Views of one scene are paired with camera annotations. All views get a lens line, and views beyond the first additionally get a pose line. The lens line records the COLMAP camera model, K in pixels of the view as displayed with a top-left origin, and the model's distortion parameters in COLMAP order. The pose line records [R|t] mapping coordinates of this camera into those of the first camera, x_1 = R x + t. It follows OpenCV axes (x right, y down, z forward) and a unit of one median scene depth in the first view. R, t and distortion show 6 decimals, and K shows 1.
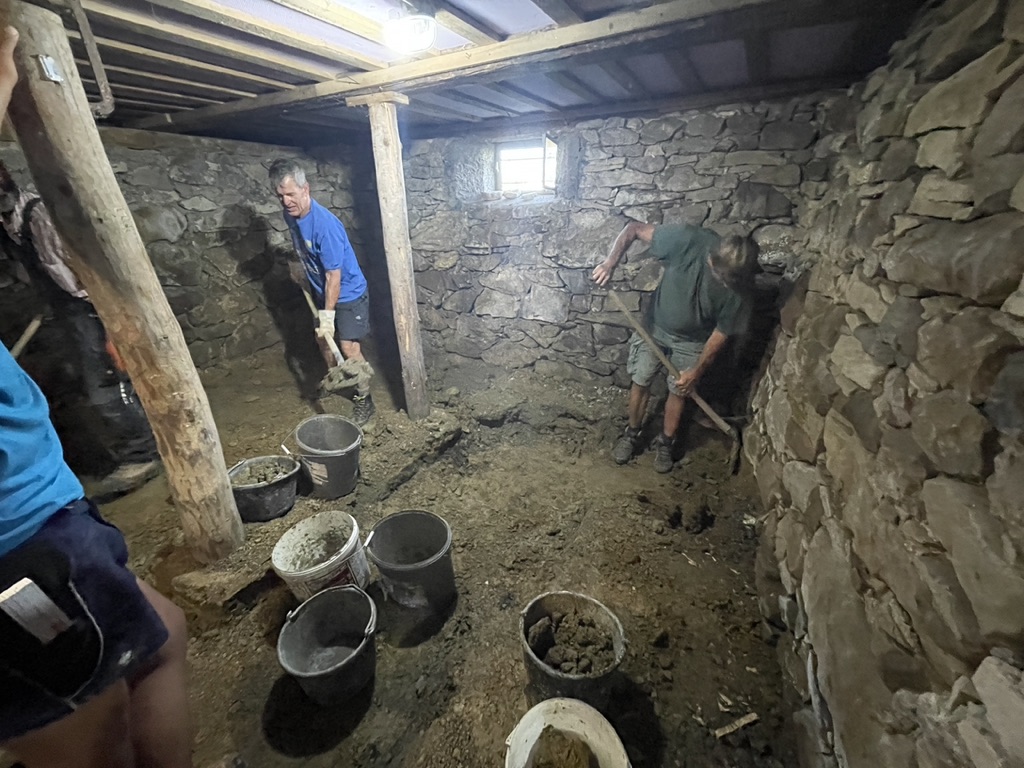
lens RADIAL K [[411.6, 0, 509.3], [0, 411.6, 386.1], [0, 0, 1]] dist [-0.007533, 0.003688]
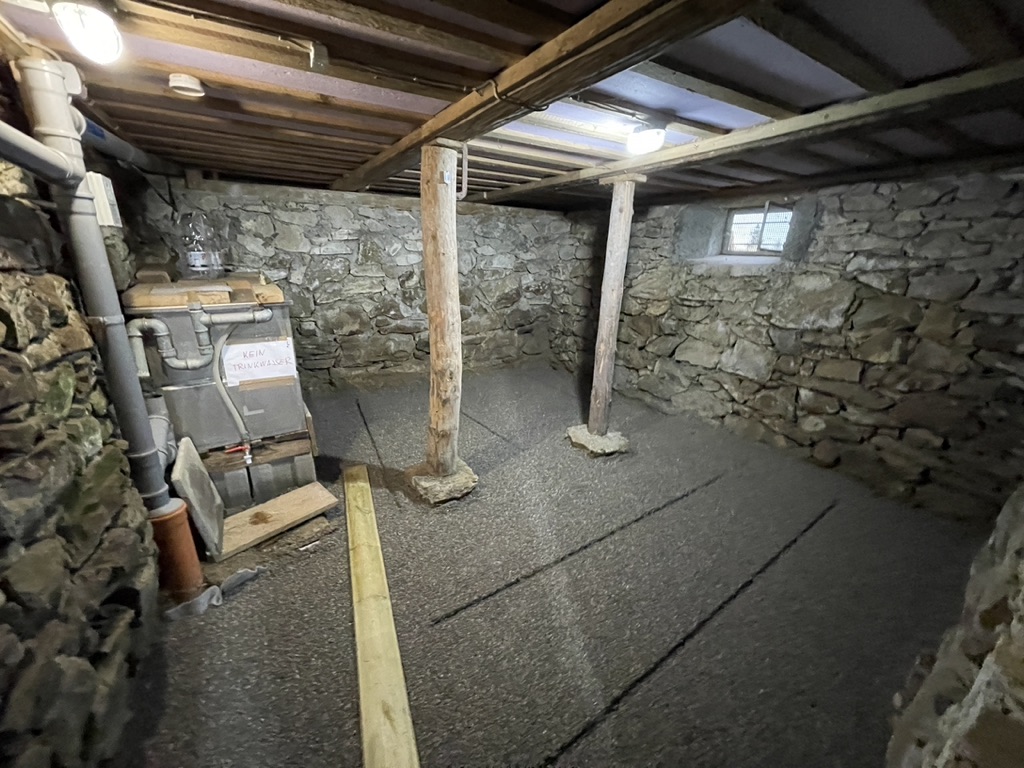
lens RADIAL K [[411.6, 0, 509.3], [0, 411.6, 386.1], [0, 0, 1]] dist [-0.007533, 0.003688]
pose [[0.855751, 0.198101, -0.477961, 0.089367], [-0.254210, 0.965588, -0.054935, 0.070600], [0.450630, 0.168513, 0.876662, -0.139100]]
